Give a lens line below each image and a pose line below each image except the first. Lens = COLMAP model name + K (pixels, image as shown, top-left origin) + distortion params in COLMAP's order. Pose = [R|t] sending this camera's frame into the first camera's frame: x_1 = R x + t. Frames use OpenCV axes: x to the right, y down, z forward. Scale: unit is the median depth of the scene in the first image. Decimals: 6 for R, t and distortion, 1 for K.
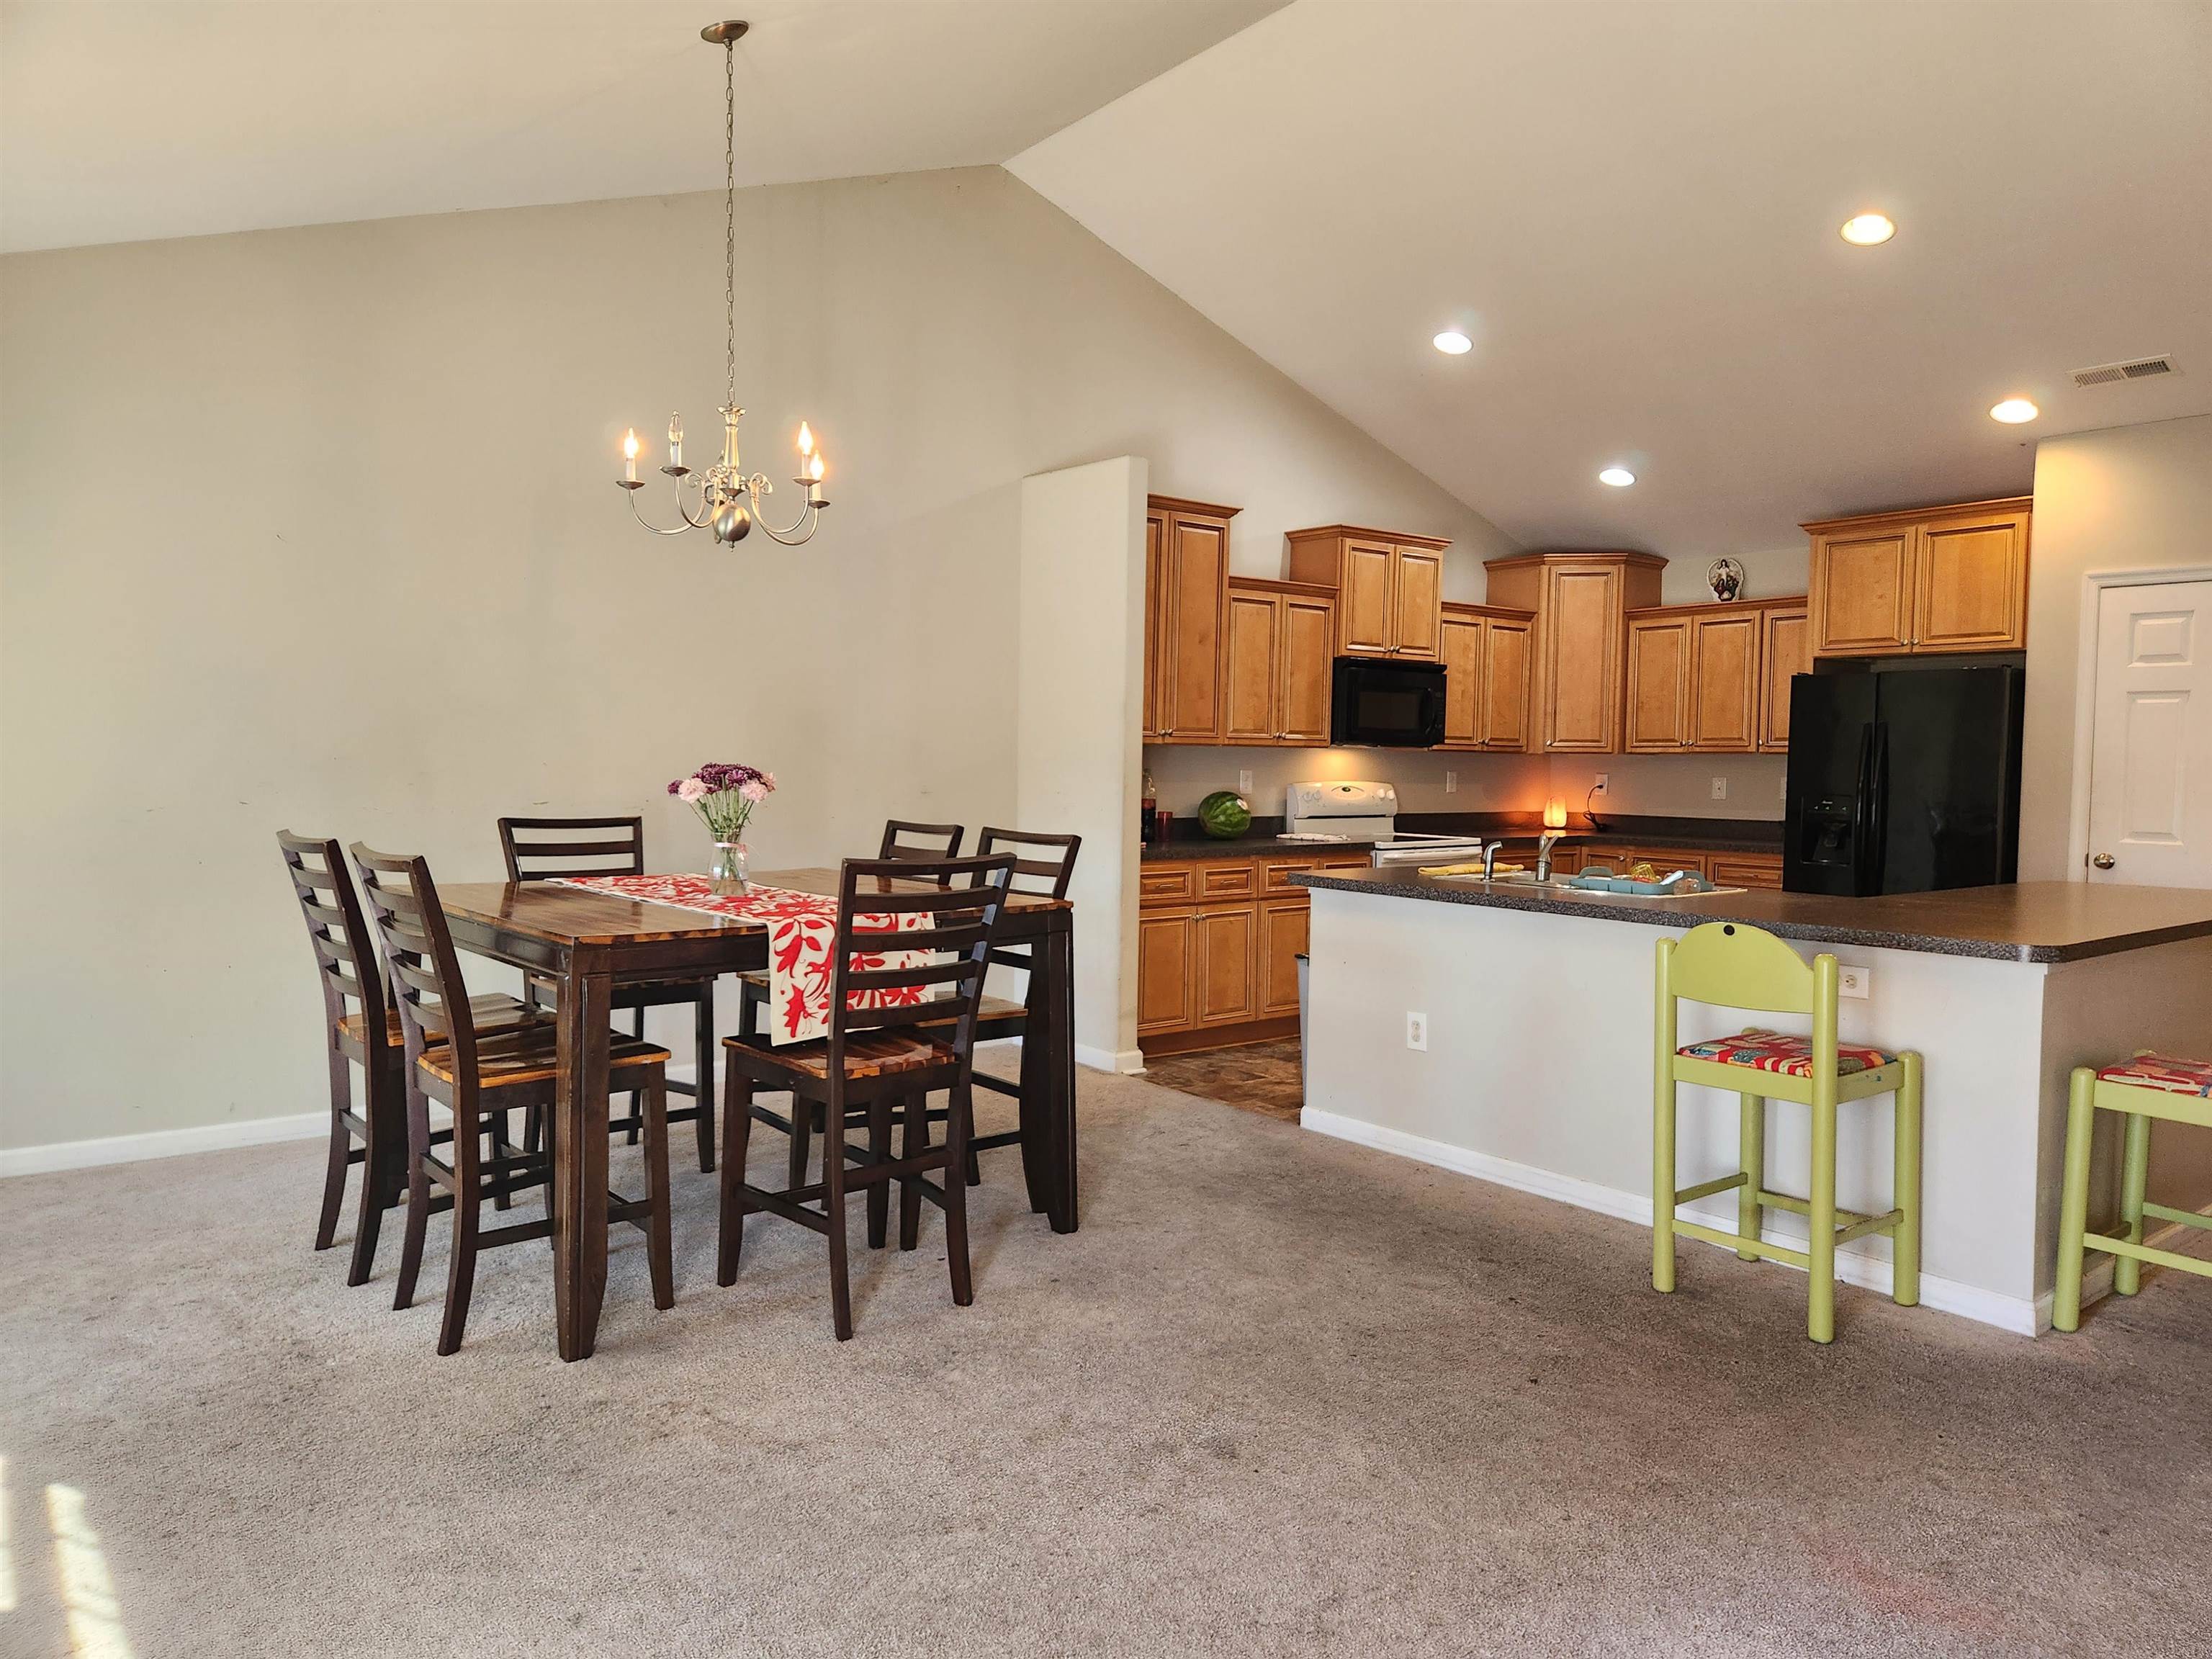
lens RADIAL K [[1474.5, 0, 1103.0], [0, 1474.5, 825.9], [0, 0, 1]] dist [0.069704, -0.058801]
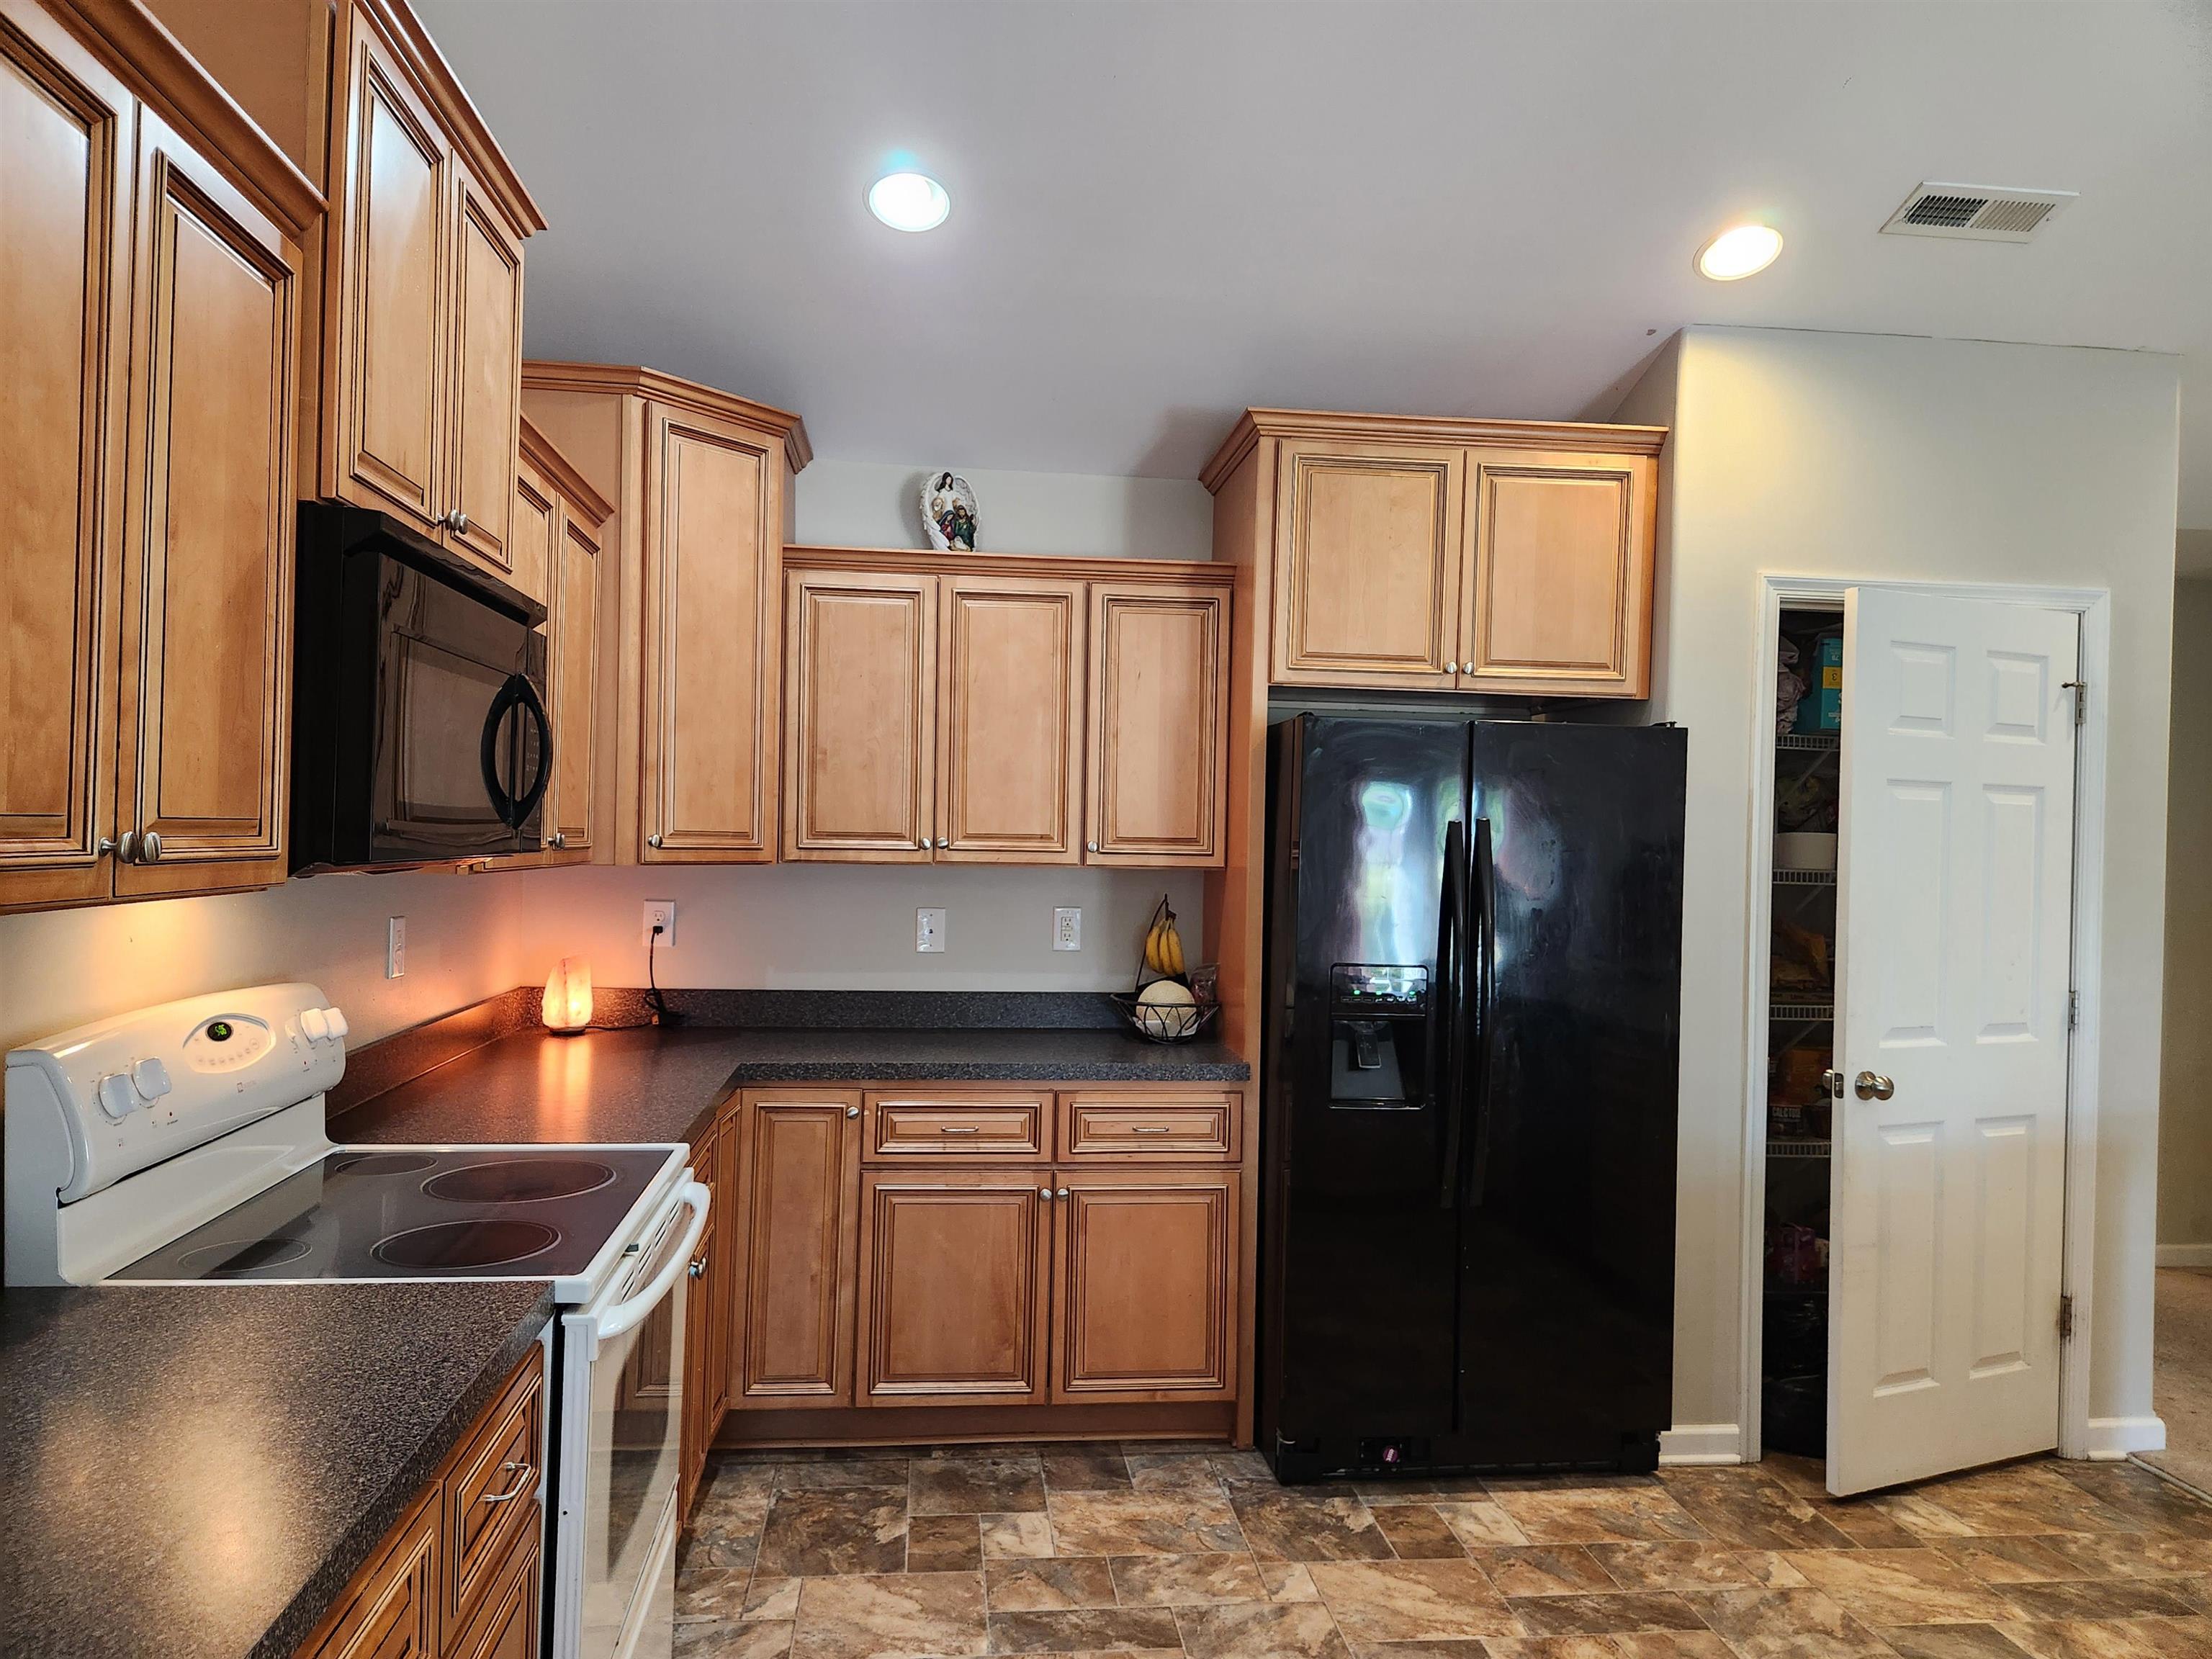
lens RADIAL K [[1474.5, 0, 1082.3], [0, 1474.5, 842.4], [0, 0, 1]] dist [0.069704, -0.058801]
pose [[0.527431, -0.005421, 0.849581, 0.023427], [0.022562, 0.999716, -0.007627, -0.060383], [-0.849298, 0.023191, 0.527404, 0.837132]]
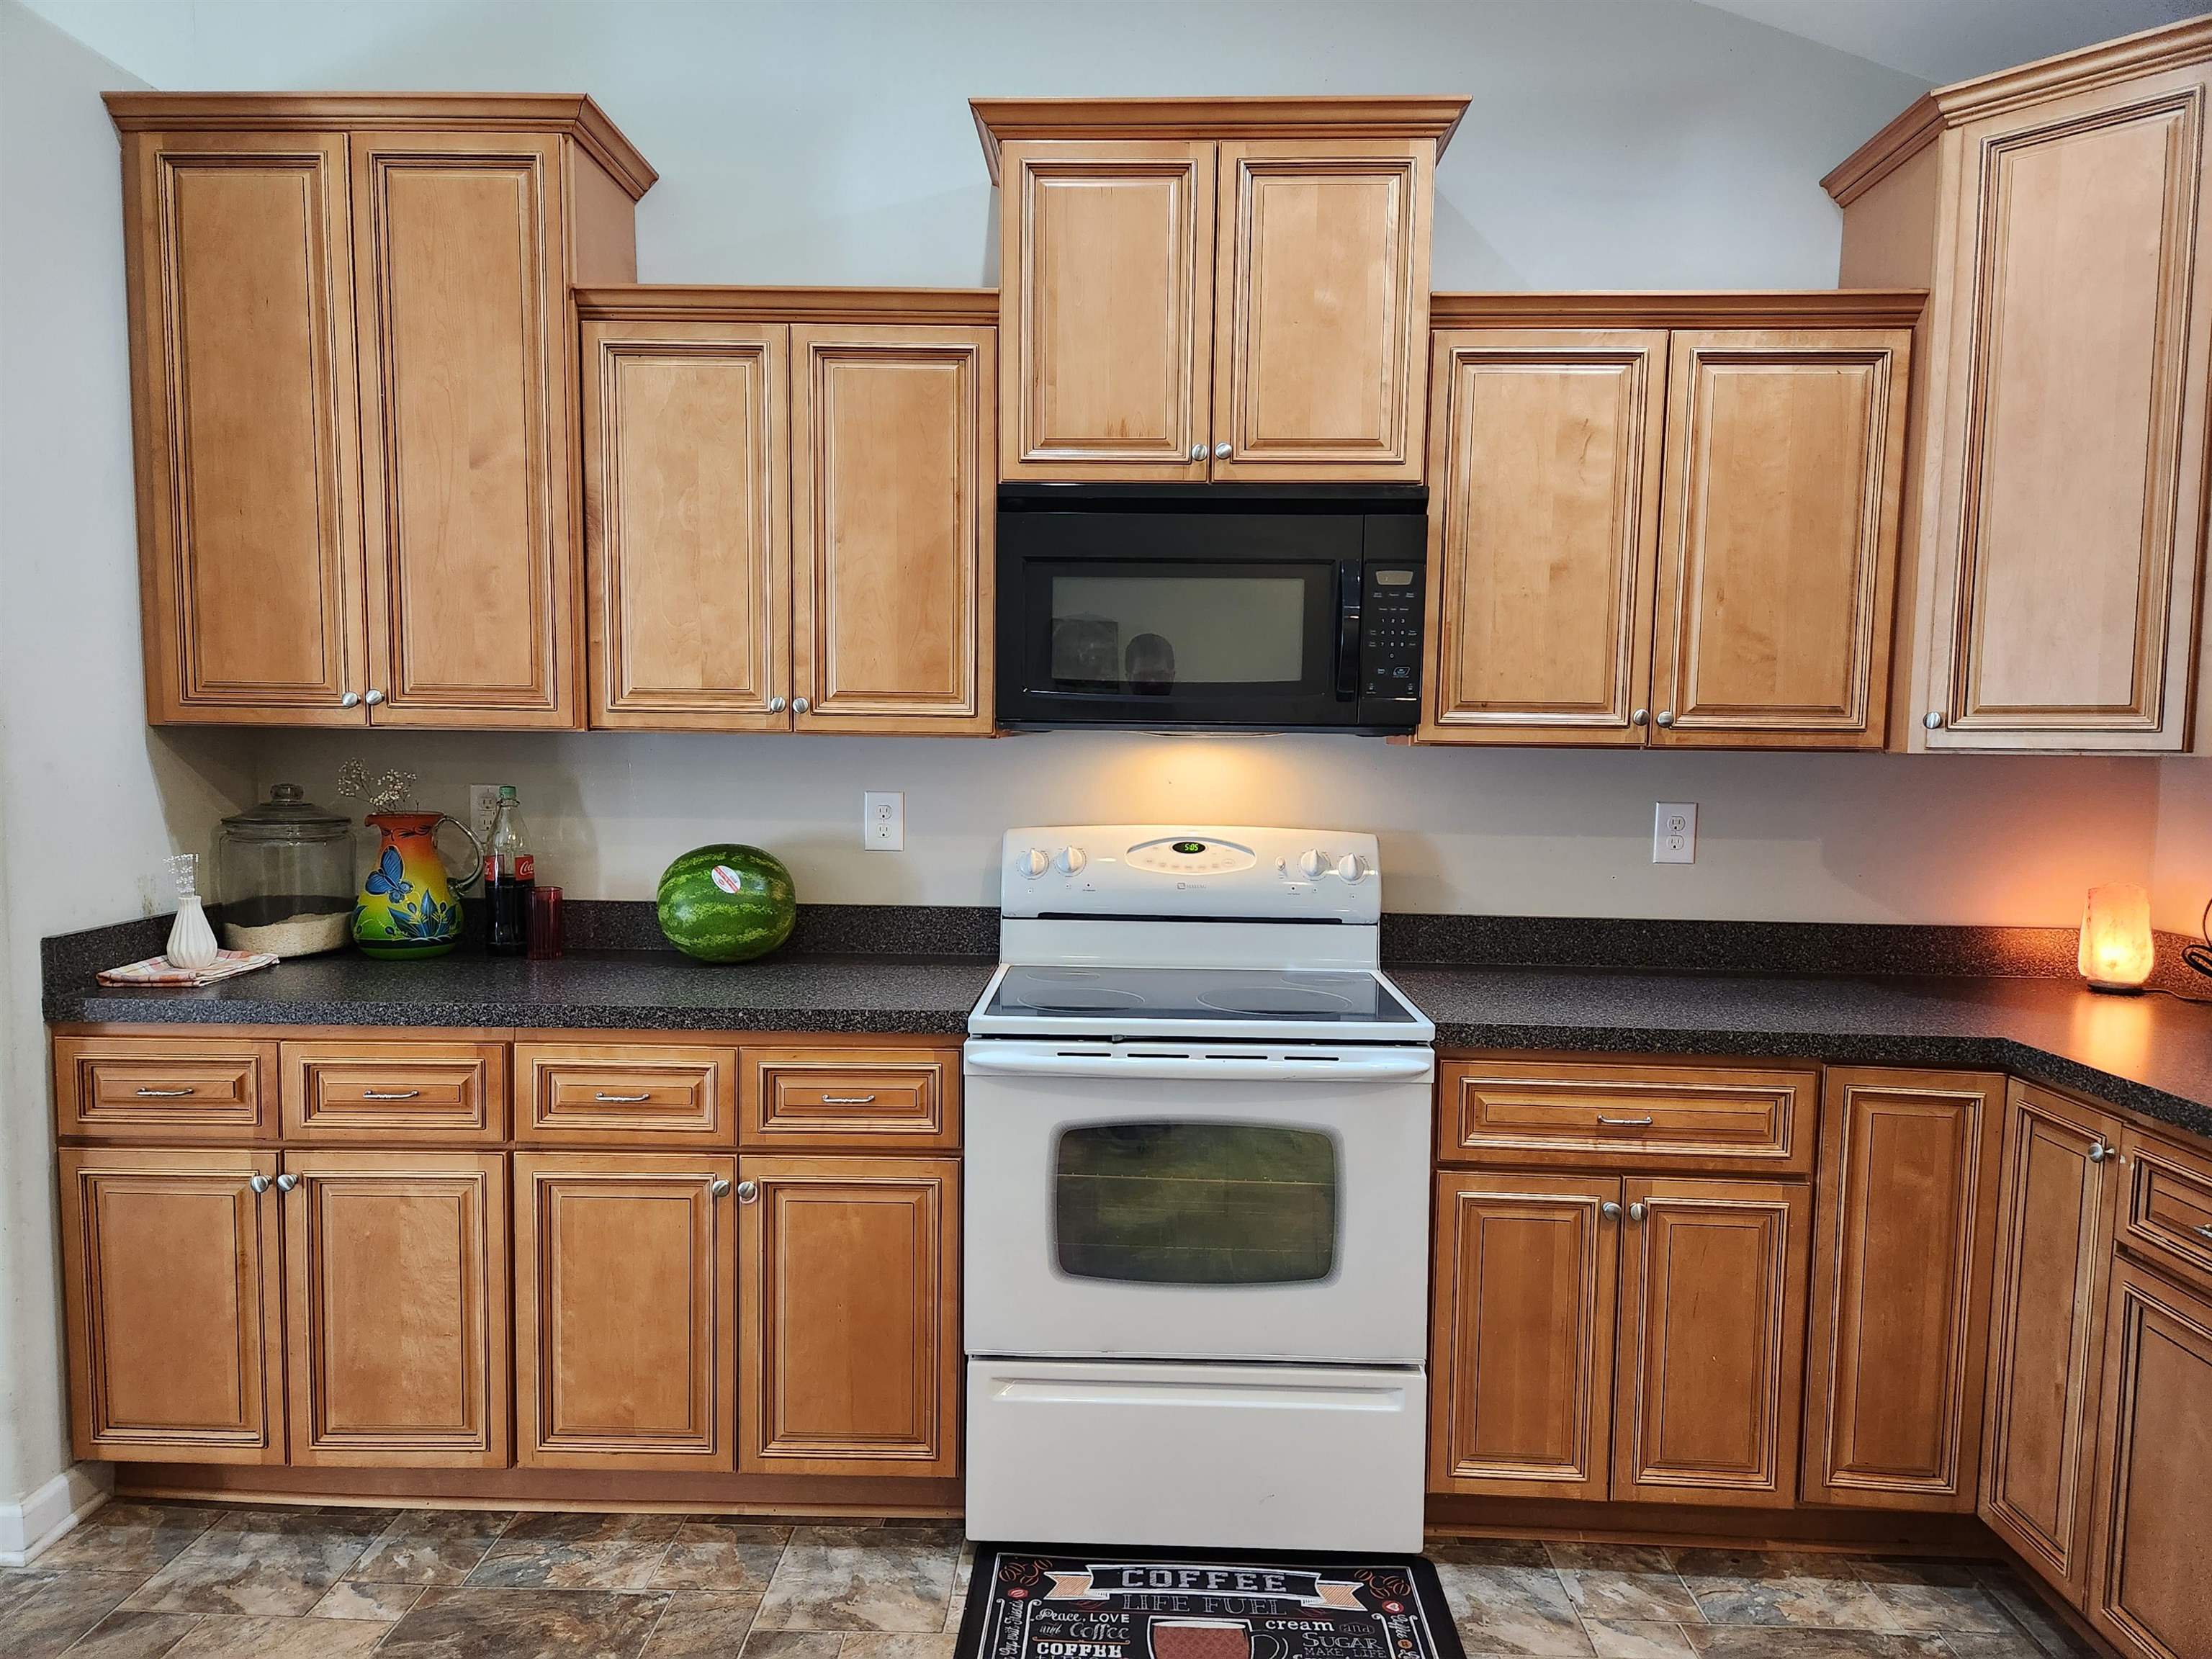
lens RADIAL K [[1474.5, 0, 1084.6], [0, 1474.5, 848.5], [0, 0, 1]] dist [0.069704, -0.058801]
pose [[0.765597, 0.044656, -0.641769, 0.444326], [-0.033669, 0.999002, 0.029347, -0.039650], [0.642439, -0.000860, 0.766336, 0.793121]]
